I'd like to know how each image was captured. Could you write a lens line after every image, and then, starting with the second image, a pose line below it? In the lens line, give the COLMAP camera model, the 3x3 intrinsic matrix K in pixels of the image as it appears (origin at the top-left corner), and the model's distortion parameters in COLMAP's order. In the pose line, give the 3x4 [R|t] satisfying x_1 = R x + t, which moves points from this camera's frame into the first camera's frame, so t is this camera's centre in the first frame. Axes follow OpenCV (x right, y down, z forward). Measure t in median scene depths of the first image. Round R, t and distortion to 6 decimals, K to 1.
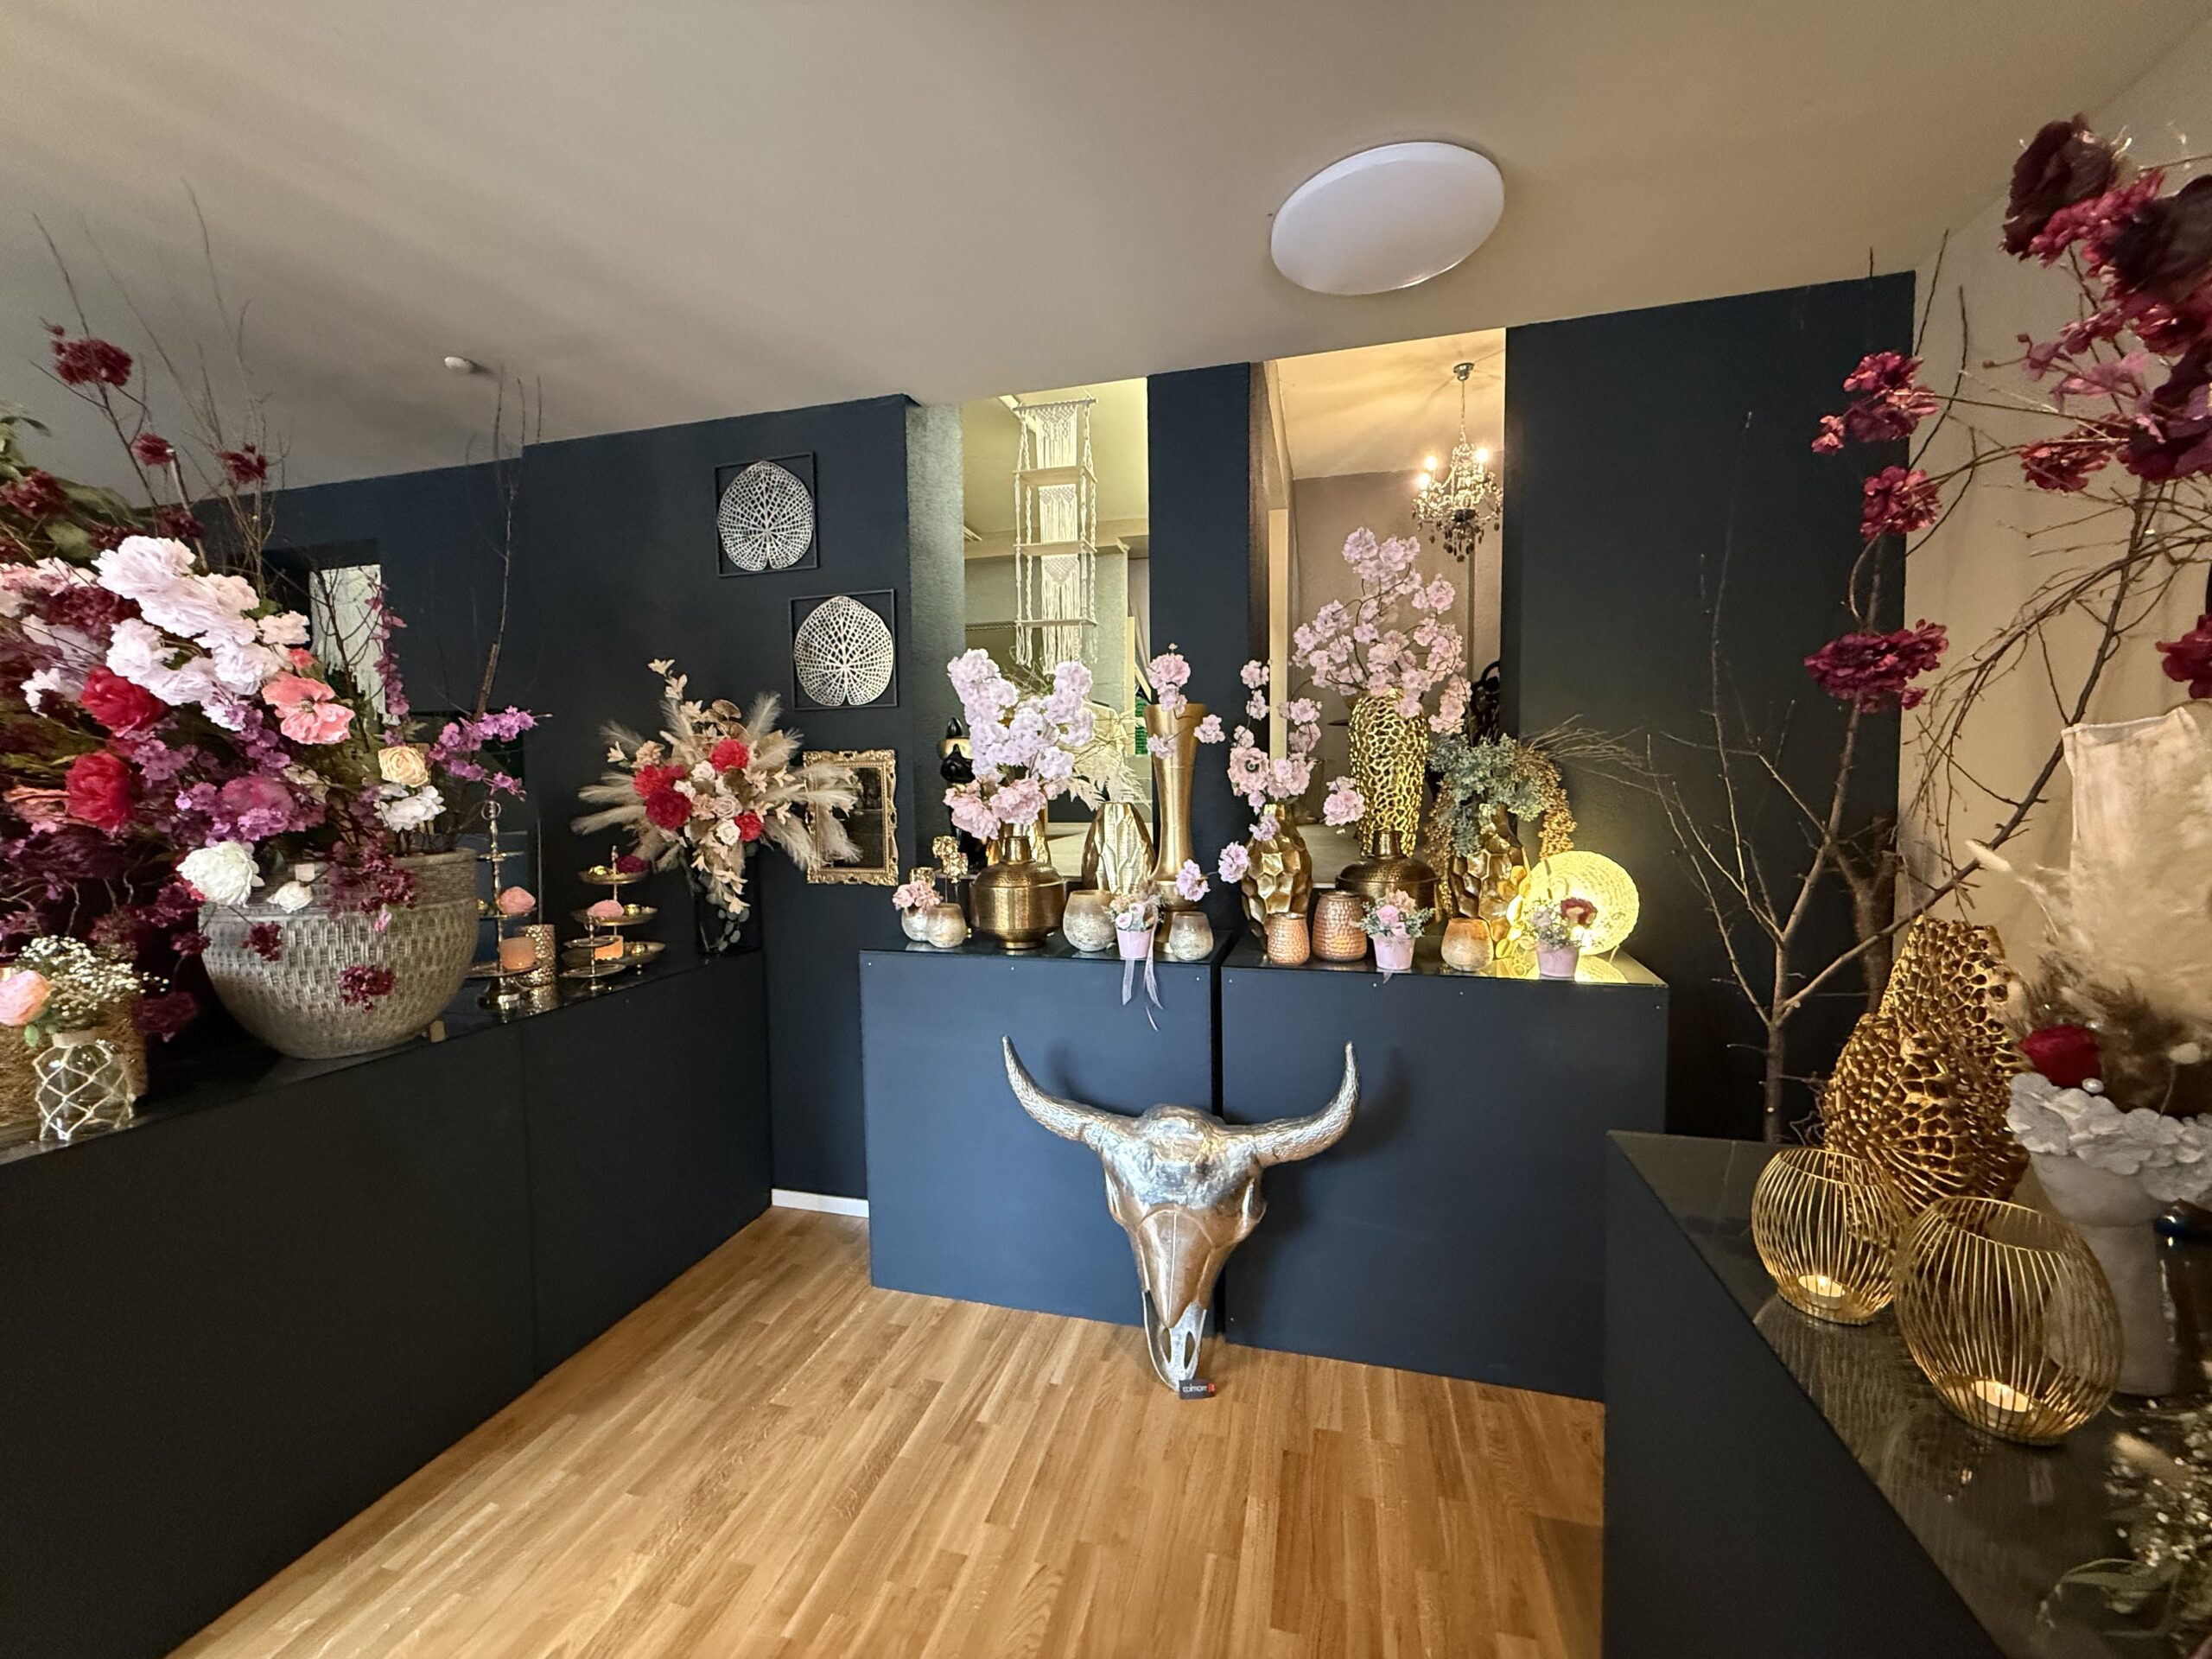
lens RADIAL K [[878.6, 0, 1098.5], [0, 878.6, 830.3], [0, 0, 1]] dist [0.000005, -0.000049]
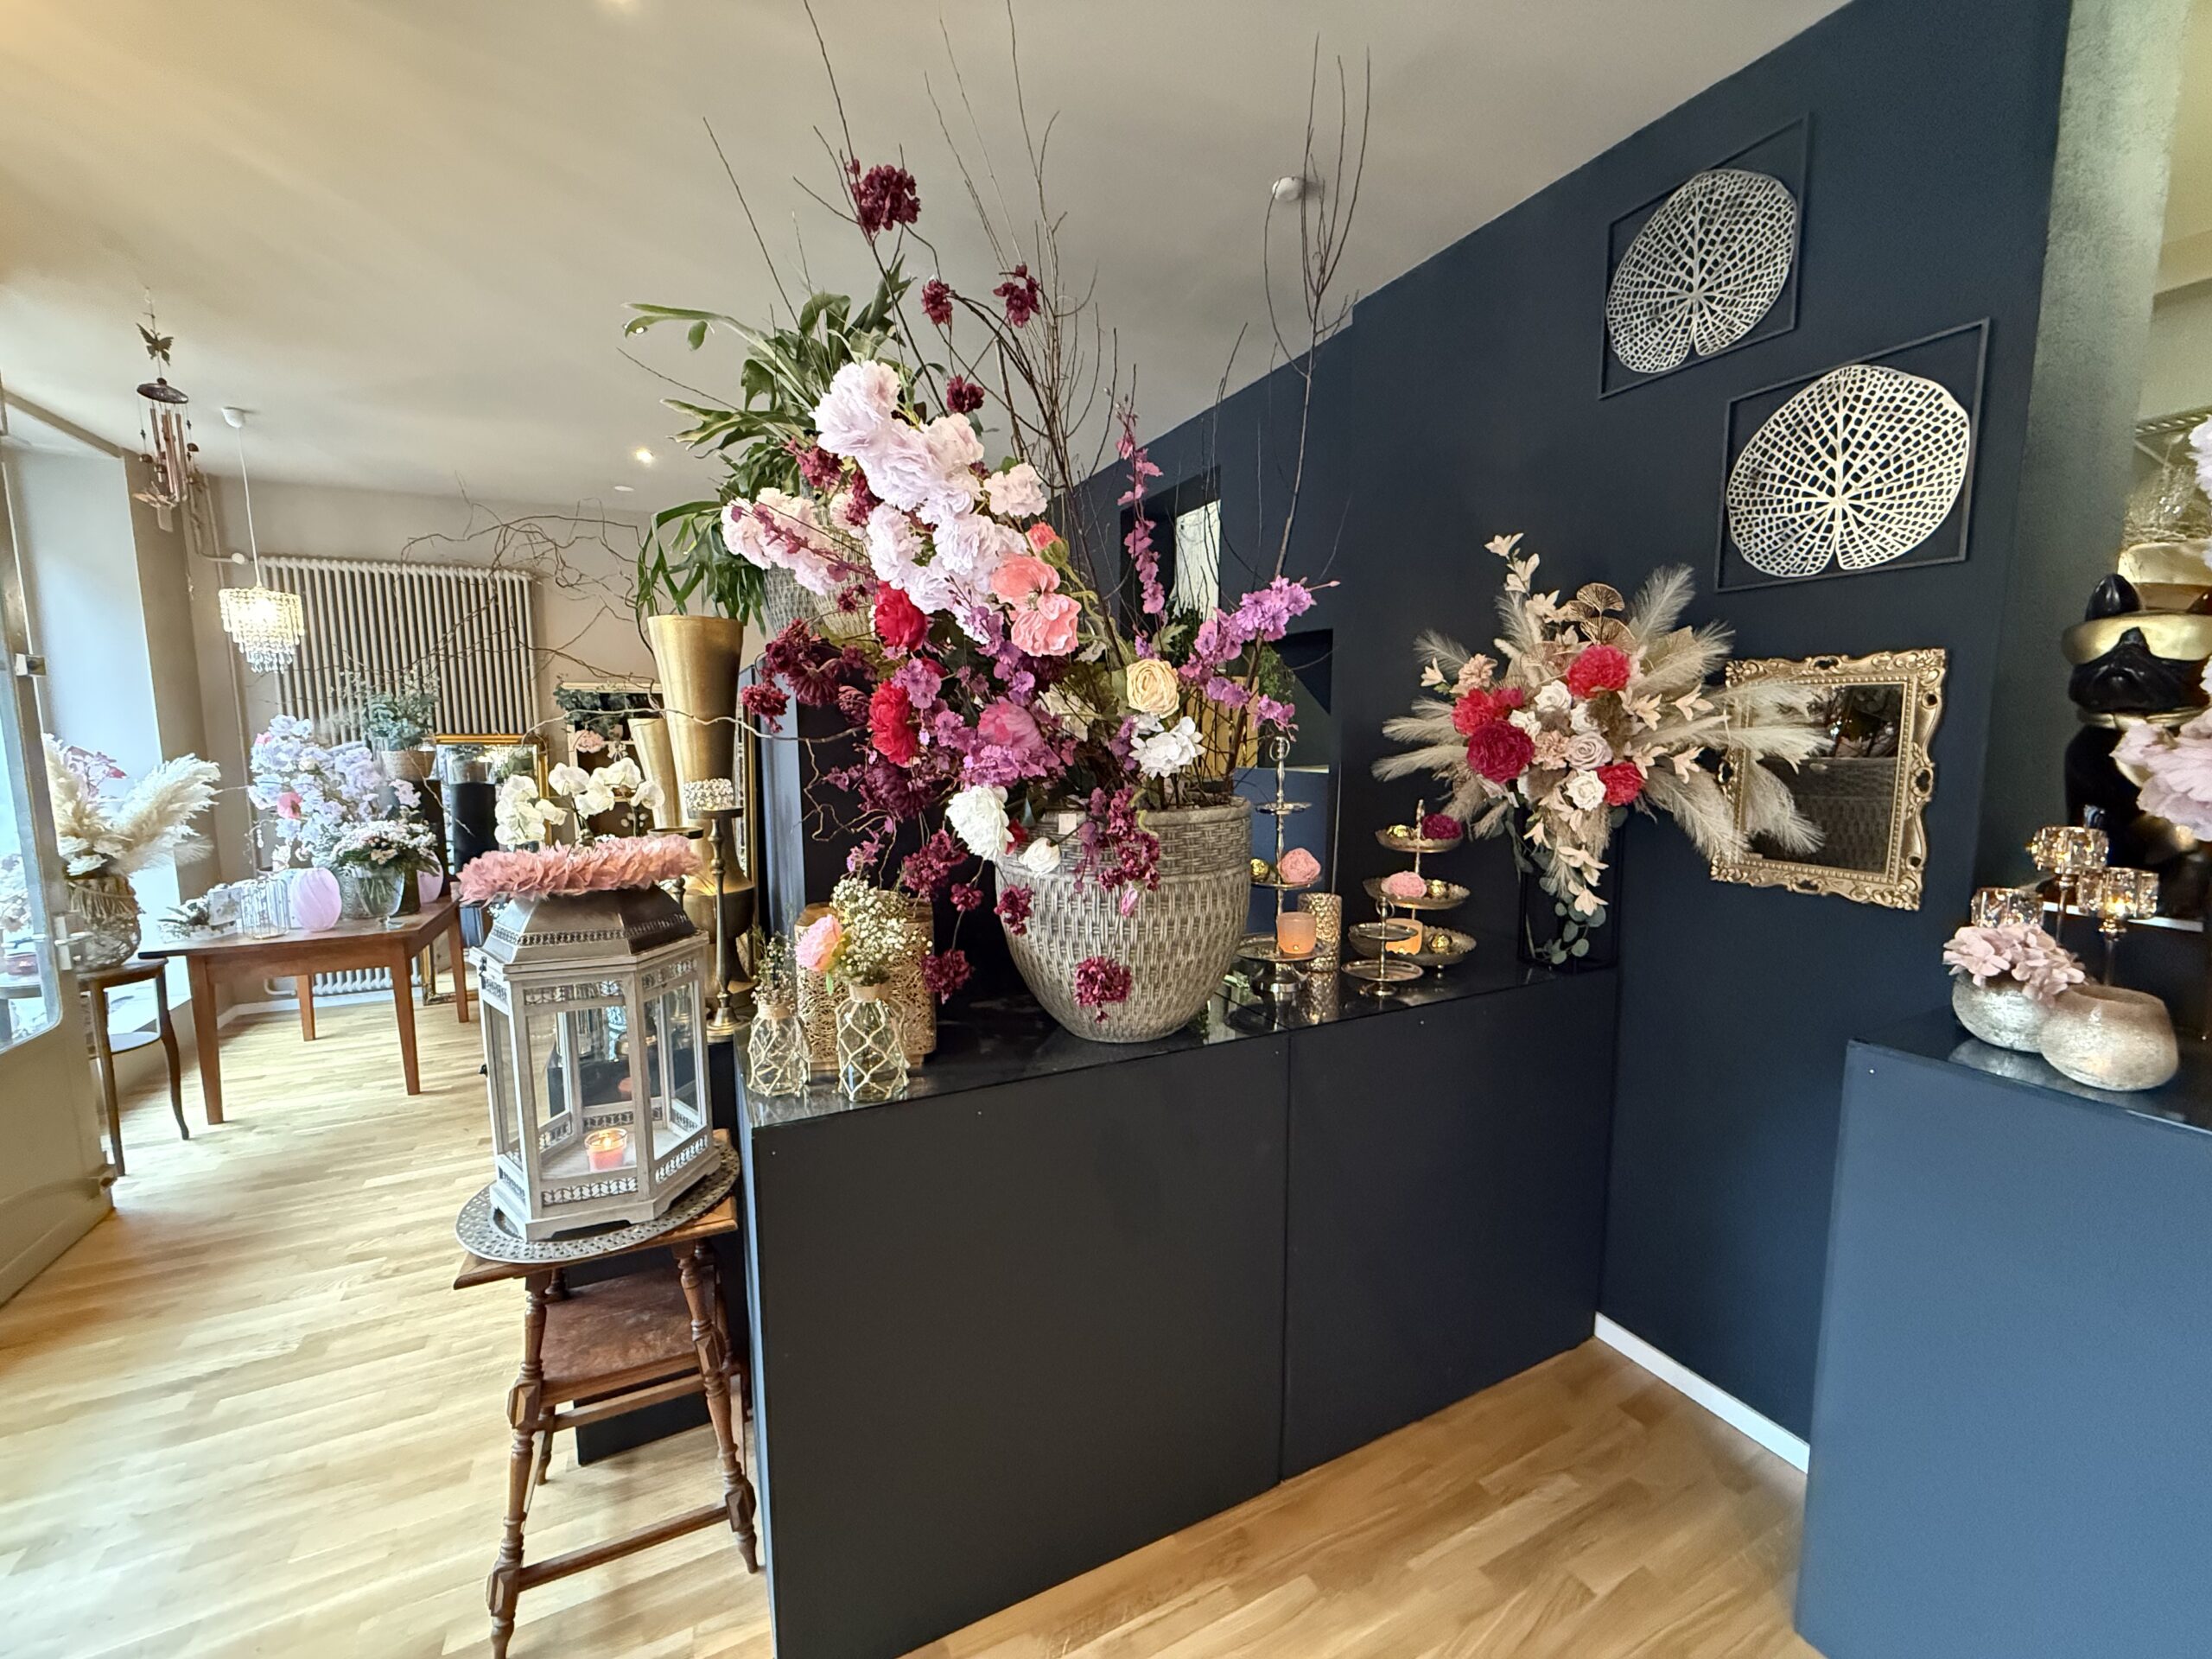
lens RADIAL K [[878.6, 0, 1098.5], [0, 878.6, 830.3], [0, 0, 1]] dist [0.000005, -0.000049]
pose [[0.659532, 0.097771, -0.745291, -0.170949], [-0.041741, 0.994738, 0.093558, -0.014081], [0.750517, -0.030596, 0.660143, 0.297668]]
